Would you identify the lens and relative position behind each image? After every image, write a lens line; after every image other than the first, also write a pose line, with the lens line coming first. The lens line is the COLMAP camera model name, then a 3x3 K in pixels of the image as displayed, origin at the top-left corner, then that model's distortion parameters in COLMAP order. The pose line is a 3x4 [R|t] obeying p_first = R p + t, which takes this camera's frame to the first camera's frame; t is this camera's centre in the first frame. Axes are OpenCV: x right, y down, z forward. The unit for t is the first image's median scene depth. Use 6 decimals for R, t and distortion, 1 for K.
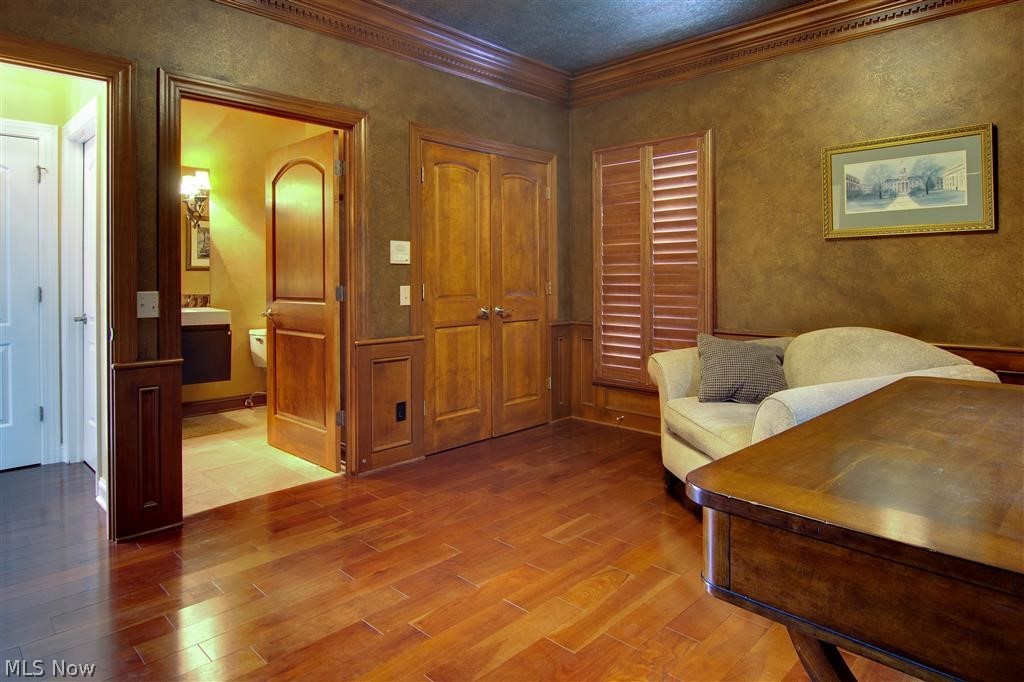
lens RADIAL K [[598.8, 0, 505.2], [0, 598.8, 281.0], [0, 0, 1]] dist [-0.018435, -0.001772]
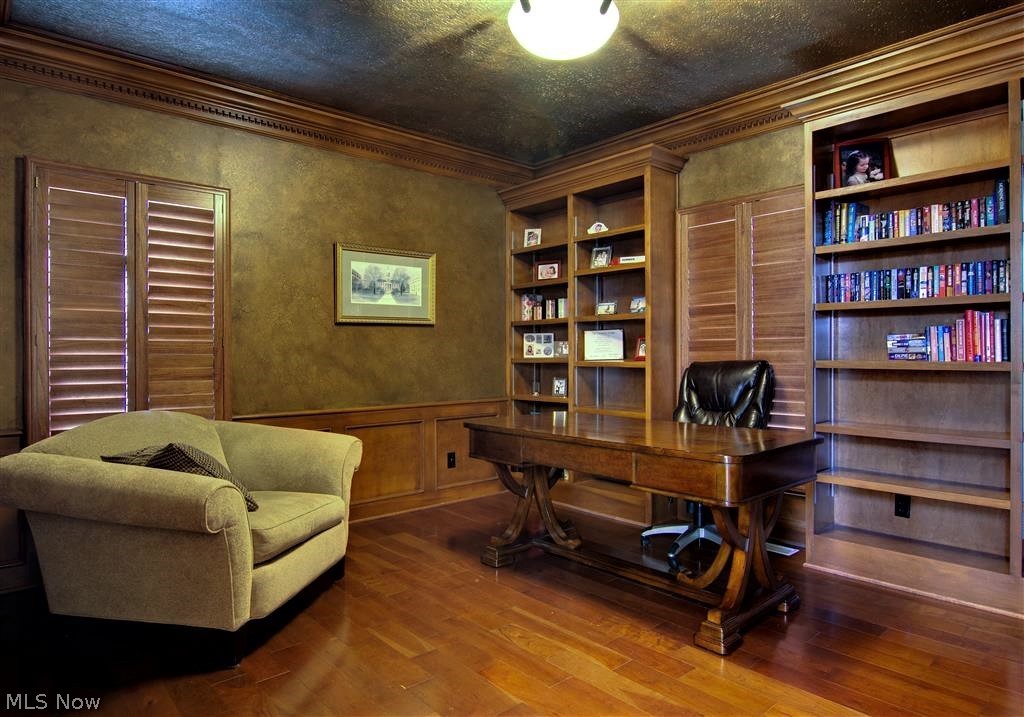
lens RADIAL K [[620.3, 0, 510.6], [0, 620.3, 353.6], [0, 0, 1]] dist [0.000077, -0.000074]
pose [[0.070320, -0.001503, 0.997523, -0.648232], [0.005749, 0.999983, 0.001102, -0.012550], [-0.997508, 0.005658, 0.070328, 0.621815]]
